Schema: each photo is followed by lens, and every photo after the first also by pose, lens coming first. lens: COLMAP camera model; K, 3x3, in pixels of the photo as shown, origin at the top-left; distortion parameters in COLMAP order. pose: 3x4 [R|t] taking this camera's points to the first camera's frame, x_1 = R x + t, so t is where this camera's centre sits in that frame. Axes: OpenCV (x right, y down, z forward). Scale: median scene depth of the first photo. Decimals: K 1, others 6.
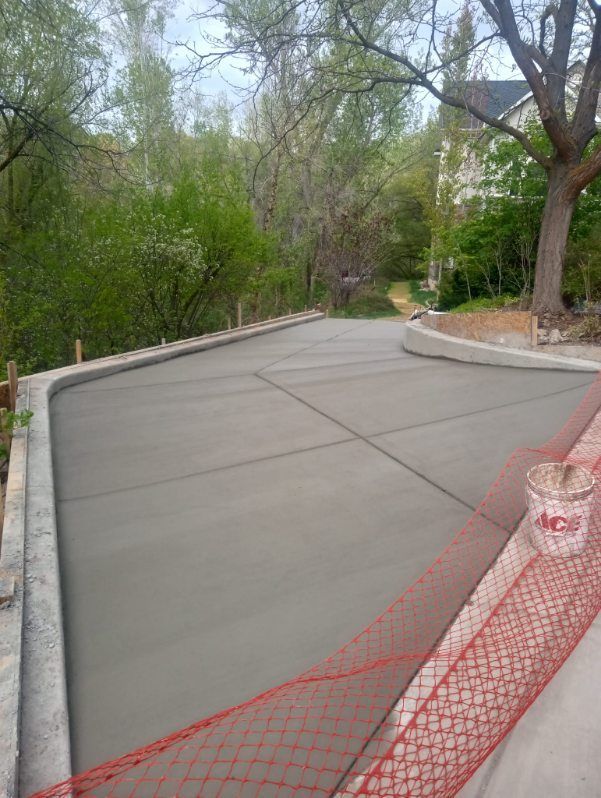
lens RADIAL K [[535.2, 0, 300.5], [0, 535.2, 399.0], [0, 0, 1]] dist [-0.002221, -0.002488]
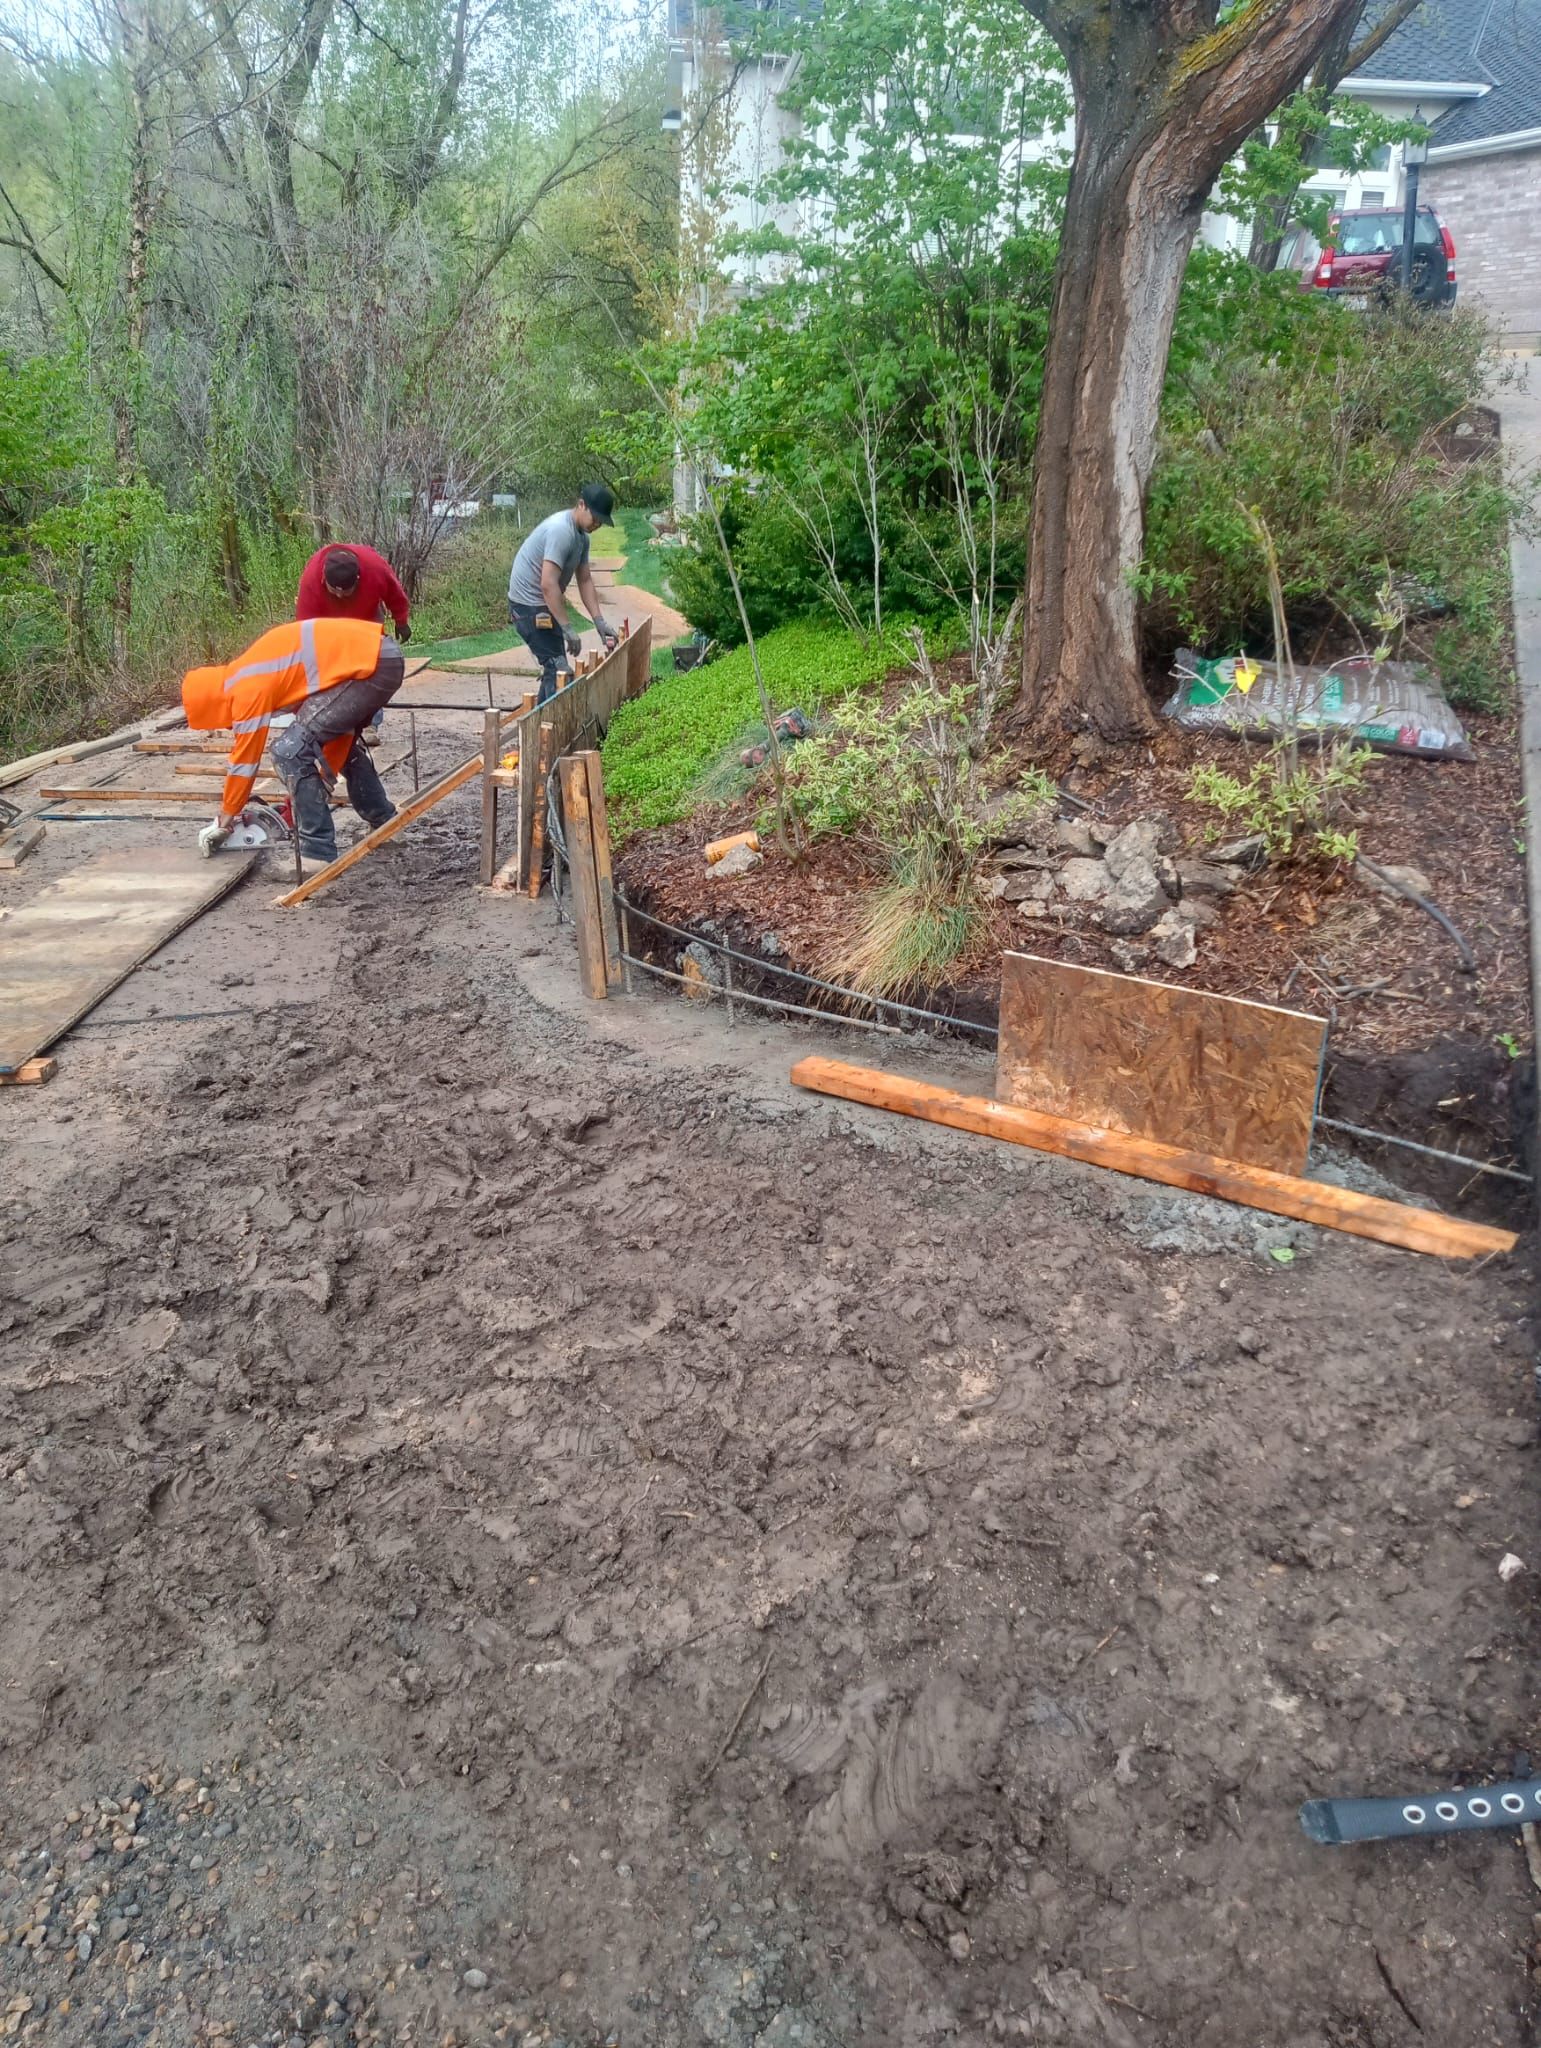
lens RADIAL K [[1373.6, 0, 770.5], [0, 1373.6, 1024.0], [0, 0, 1]] dist [-0.002221, -0.002488]
pose [[0.959401, -0.106274, 0.261256, 0.125677], [0.067432, 0.985861, 0.153401, -0.106043], [-0.273865, -0.129556, 0.953002, 0.348747]]
